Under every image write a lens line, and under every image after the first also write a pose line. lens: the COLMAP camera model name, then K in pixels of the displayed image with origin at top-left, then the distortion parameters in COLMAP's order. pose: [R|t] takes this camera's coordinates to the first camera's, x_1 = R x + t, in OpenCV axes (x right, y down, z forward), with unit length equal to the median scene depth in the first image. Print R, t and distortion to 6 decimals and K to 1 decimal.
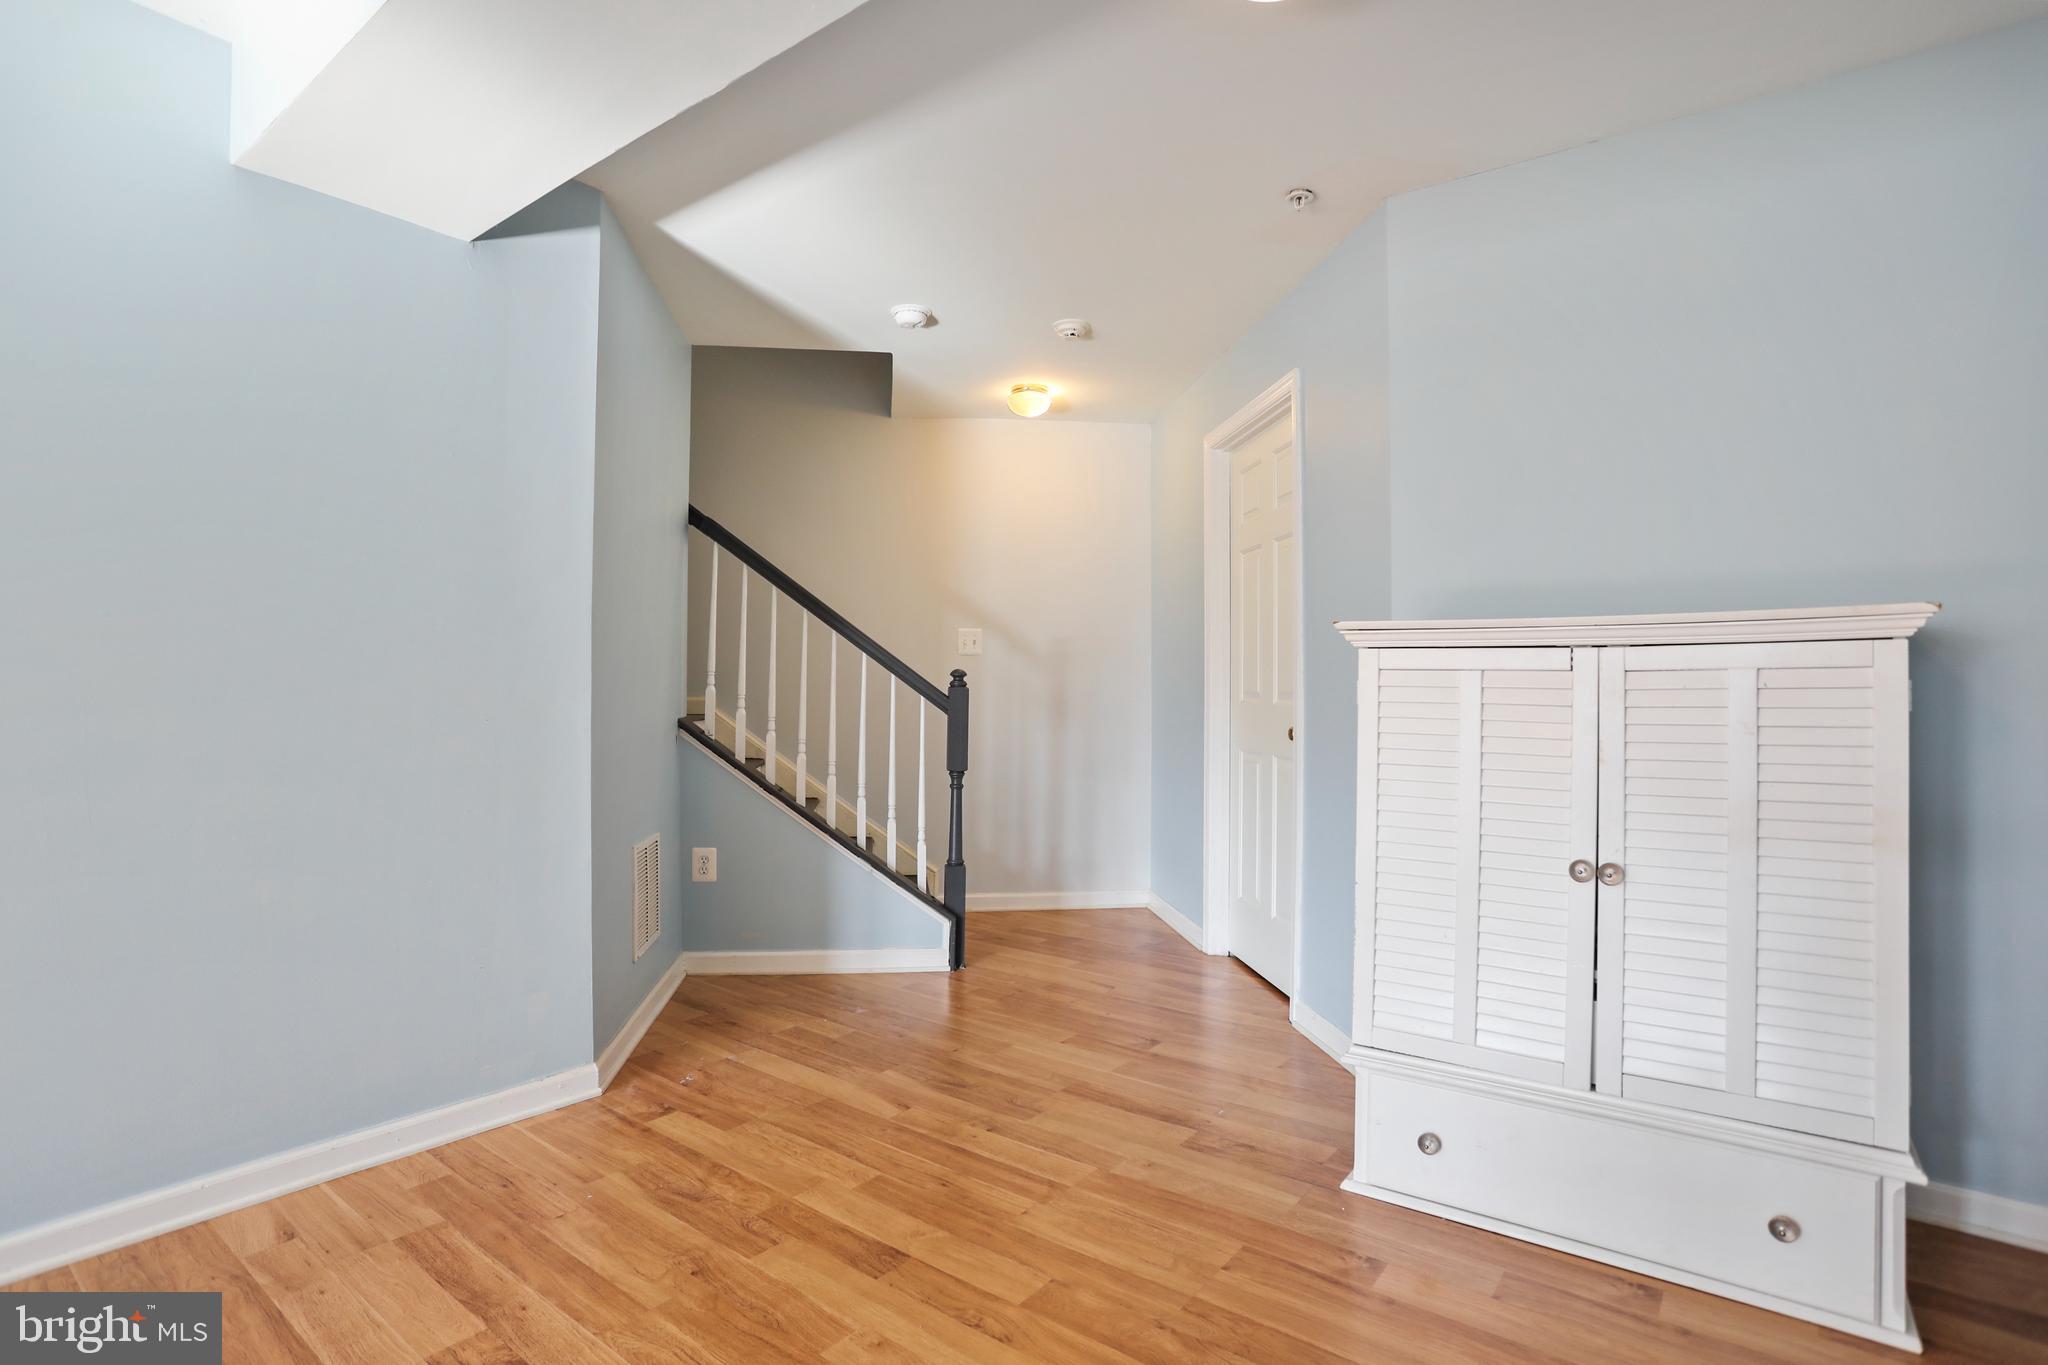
lens RADIAL K [[985.4, 0, 1024.0], [0, 985.4, 682.5], [0, 0, 1]] dist [-0.049823, 0.000140]
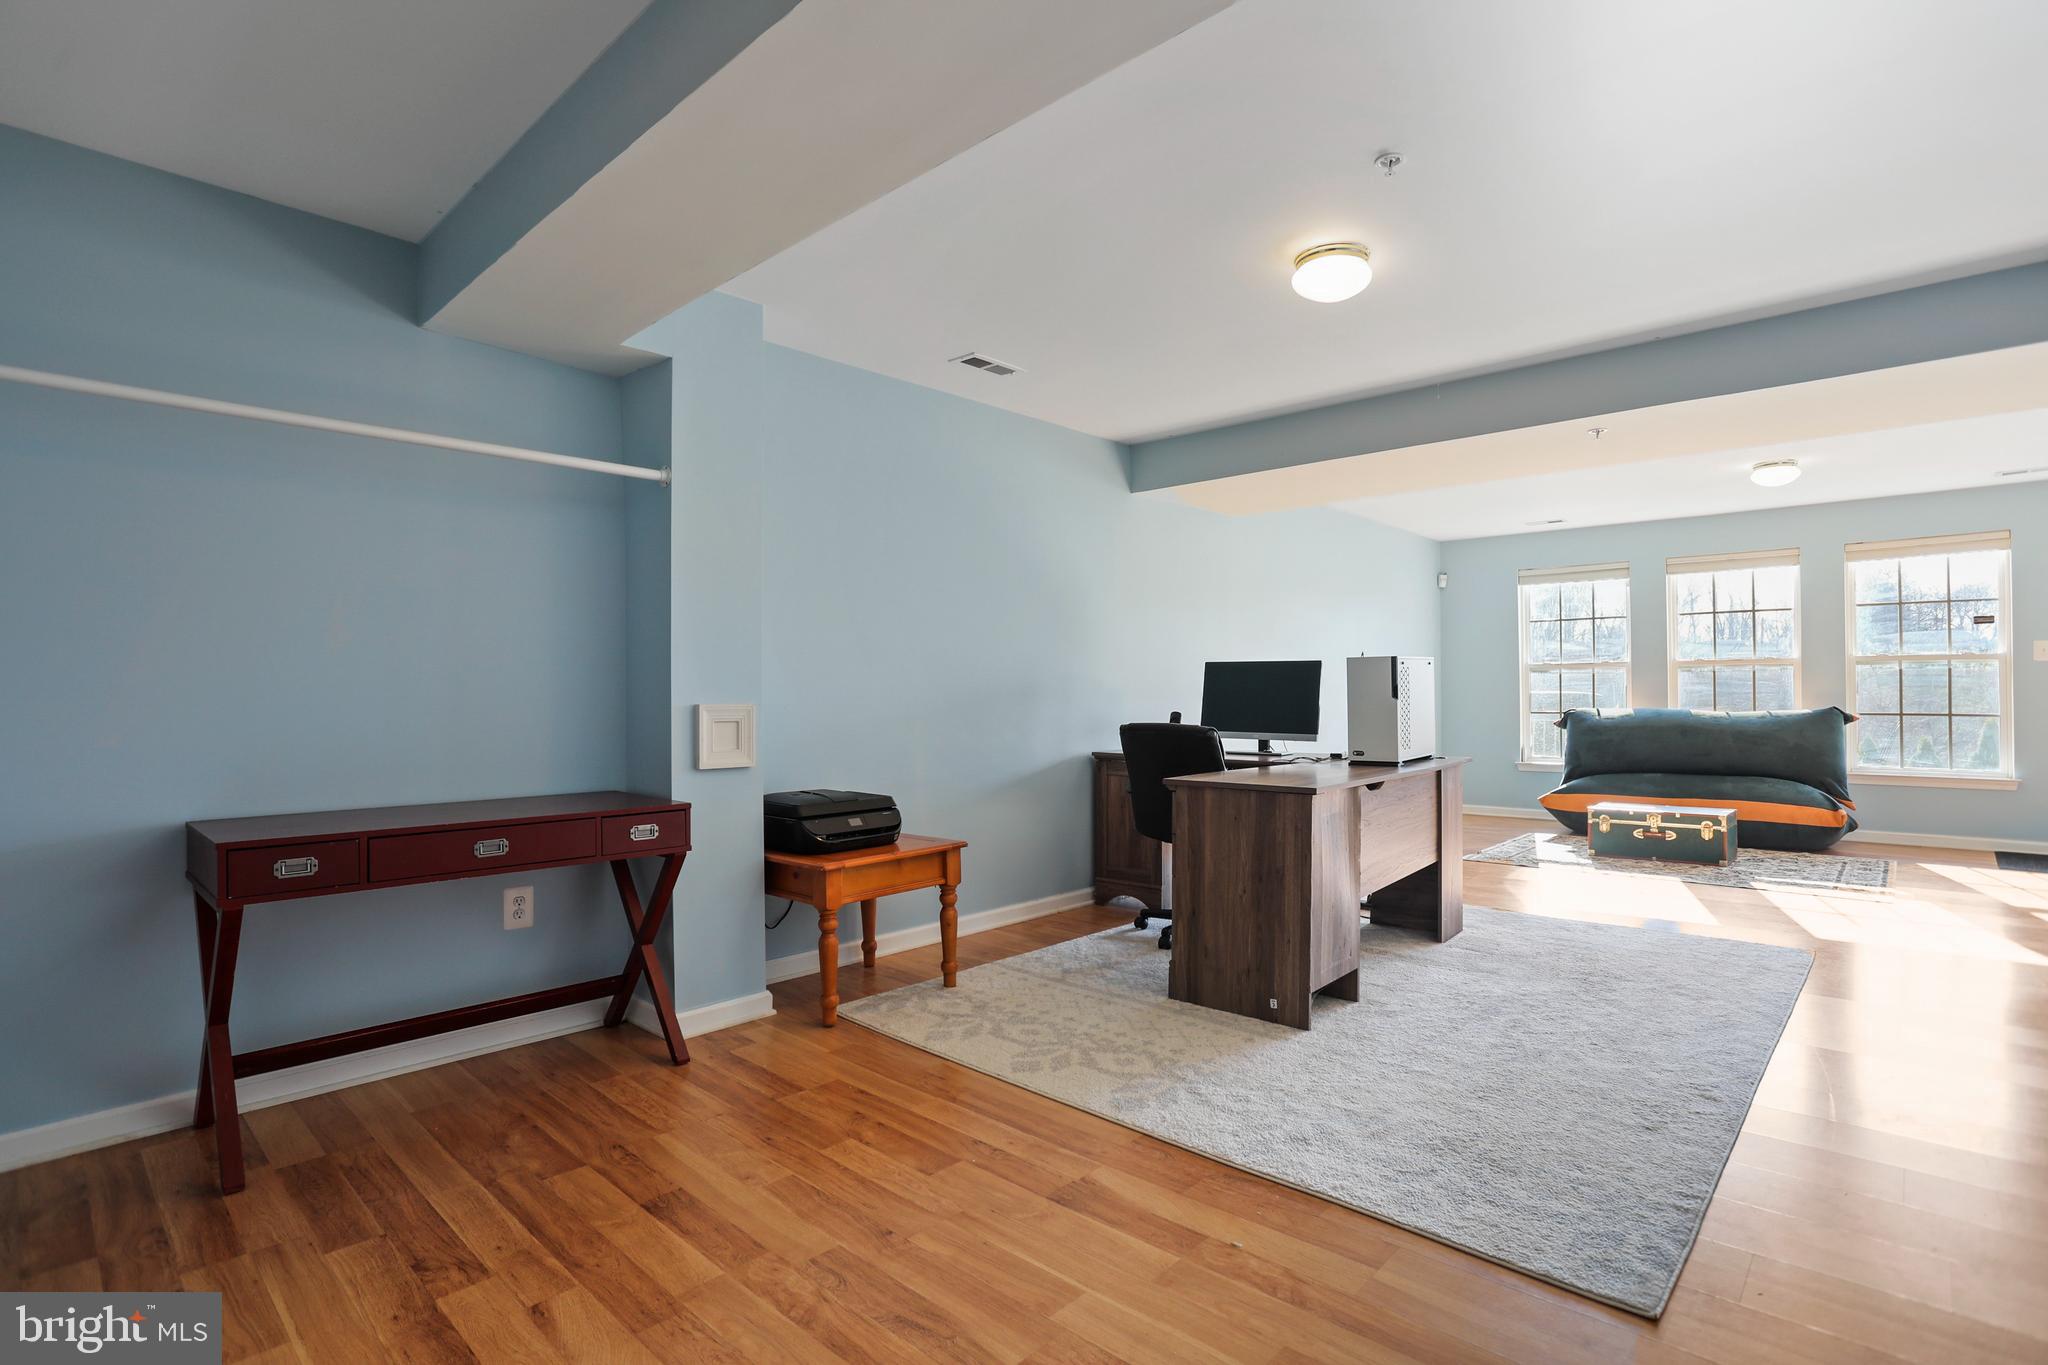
lens RADIAL K [[985.4, 0, 1024.0], [0, 985.4, 682.5], [0, 0, 1]] dist [-0.049823, 0.000140]
pose [[-0.995020, -0.001746, 0.099658, -0.587297], [-0.003437, 0.999853, -0.016801, 0.003306], [-0.099614, -0.017060, -0.994880, 1.819887]]
